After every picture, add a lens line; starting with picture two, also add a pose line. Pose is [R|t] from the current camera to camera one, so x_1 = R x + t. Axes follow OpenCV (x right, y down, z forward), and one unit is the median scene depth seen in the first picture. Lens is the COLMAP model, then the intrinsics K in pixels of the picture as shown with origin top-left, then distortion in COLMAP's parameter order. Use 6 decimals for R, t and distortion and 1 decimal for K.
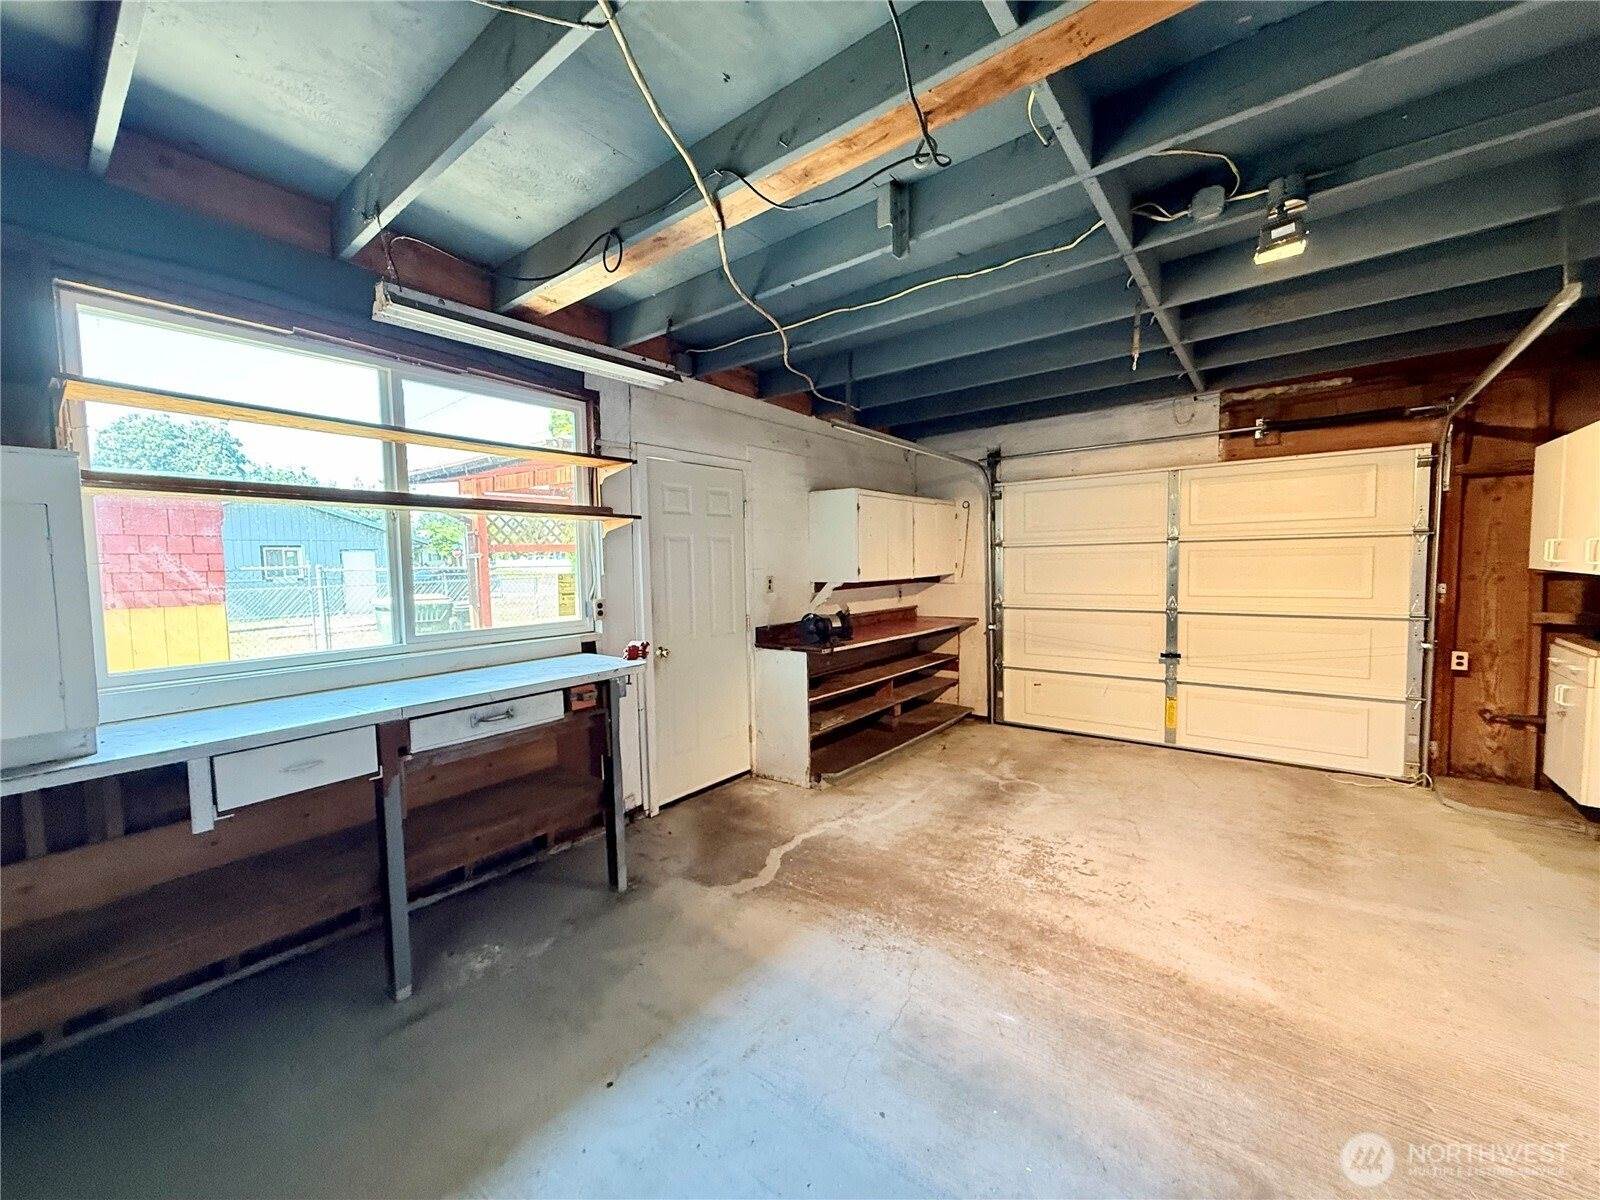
lens RADIAL K [[640.8, 0, 798.4], [0, 640.8, 600.8], [0, 0, 1]] dist [0.002005, 0.000048]
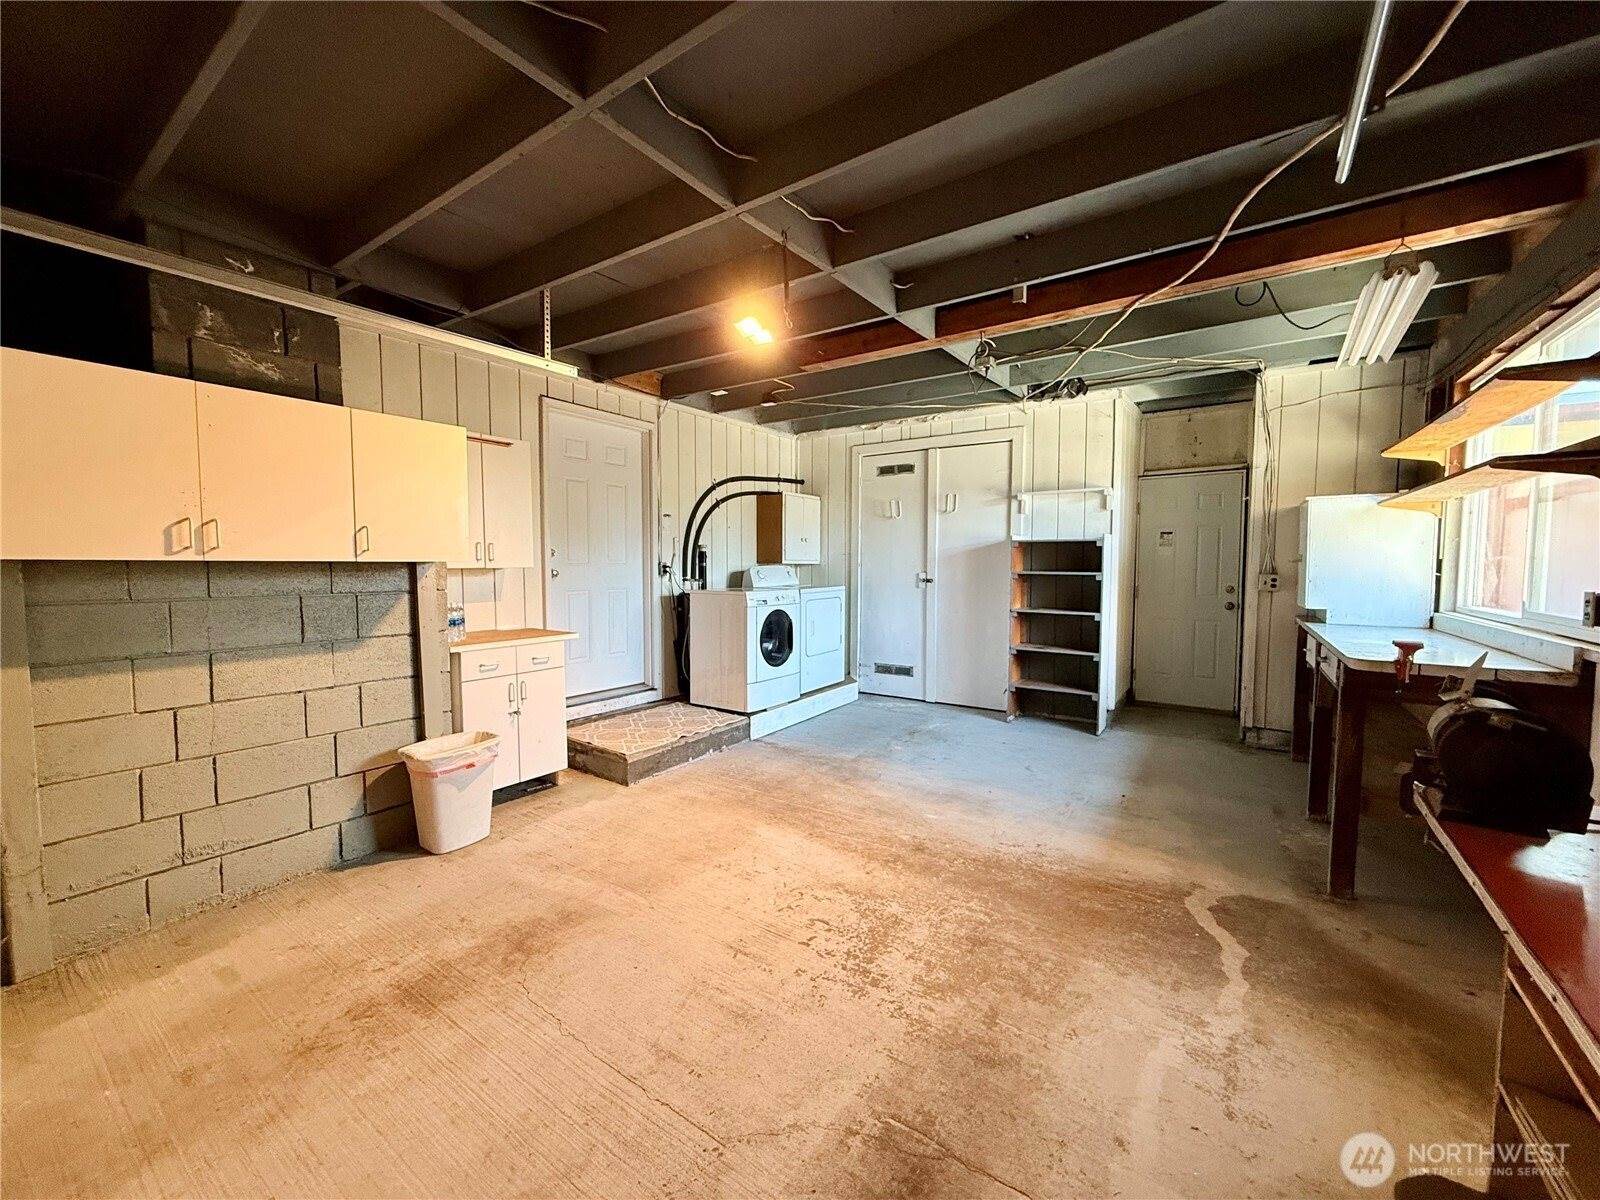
lens RADIAL K [[640.8, 0, 799.4], [0, 640.8, 597.8], [0, 0, 1]] dist [0.002005, 0.000048]
pose [[-0.998487, 0.014928, -0.052924, 0.518872], [0.008348, 0.992441, 0.122436, -0.087419], [0.054352, 0.121809, -0.991064, 1.778396]]
